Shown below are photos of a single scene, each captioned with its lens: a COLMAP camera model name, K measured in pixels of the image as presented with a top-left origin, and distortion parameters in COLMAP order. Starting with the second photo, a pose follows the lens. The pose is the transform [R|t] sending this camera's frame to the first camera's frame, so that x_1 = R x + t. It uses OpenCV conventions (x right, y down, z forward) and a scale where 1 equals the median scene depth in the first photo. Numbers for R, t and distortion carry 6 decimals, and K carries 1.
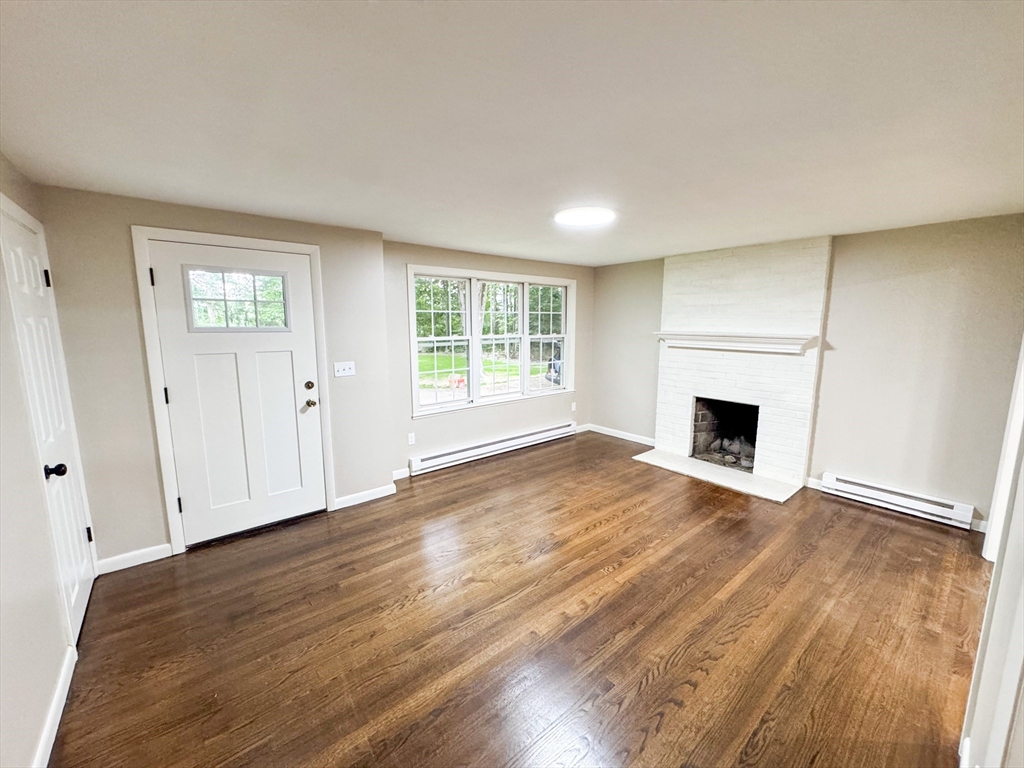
lens RADIAL K [[410.3, 0, 512.0], [0, 410.3, 384.0], [0, 0, 1]] dist [-0.002553, -0.000156]
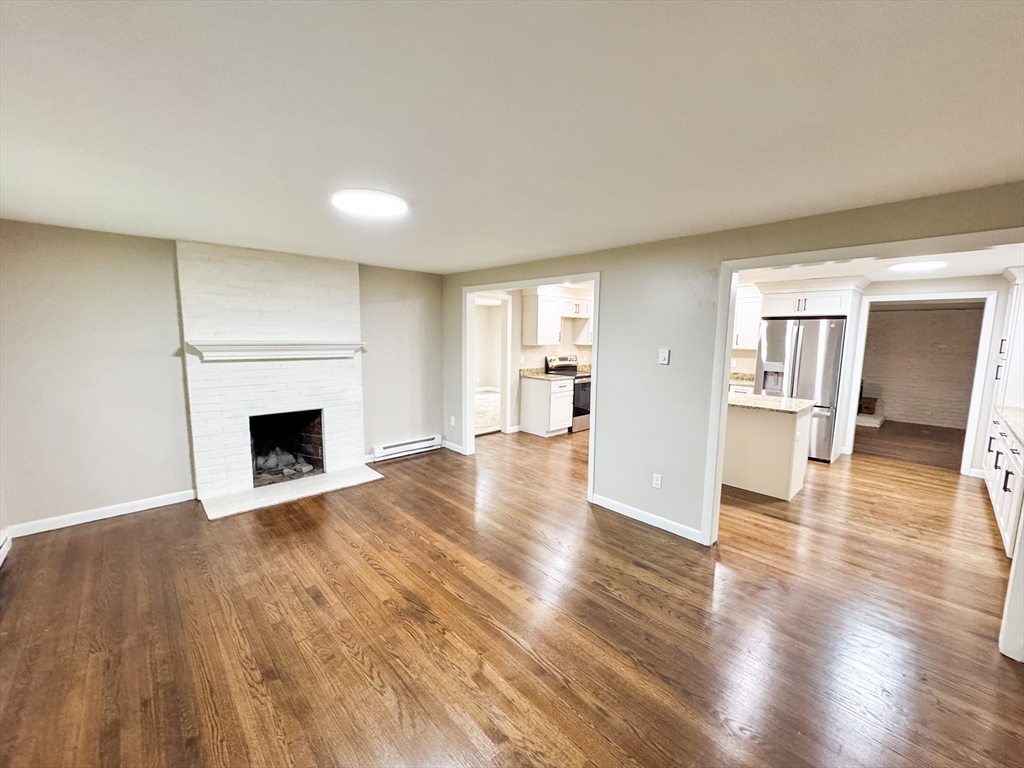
lens RADIAL K [[410.3, 0, 512.0], [0, 410.3, 384.0], [0, 0, 1]] dist [-0.002553, -0.000156]
pose [[-0.069337, -0.124969, 0.989735, -0.539742], [0.136645, 0.981582, 0.133512, -0.095291], [-0.988191, 0.144500, -0.050983, 0.625608]]
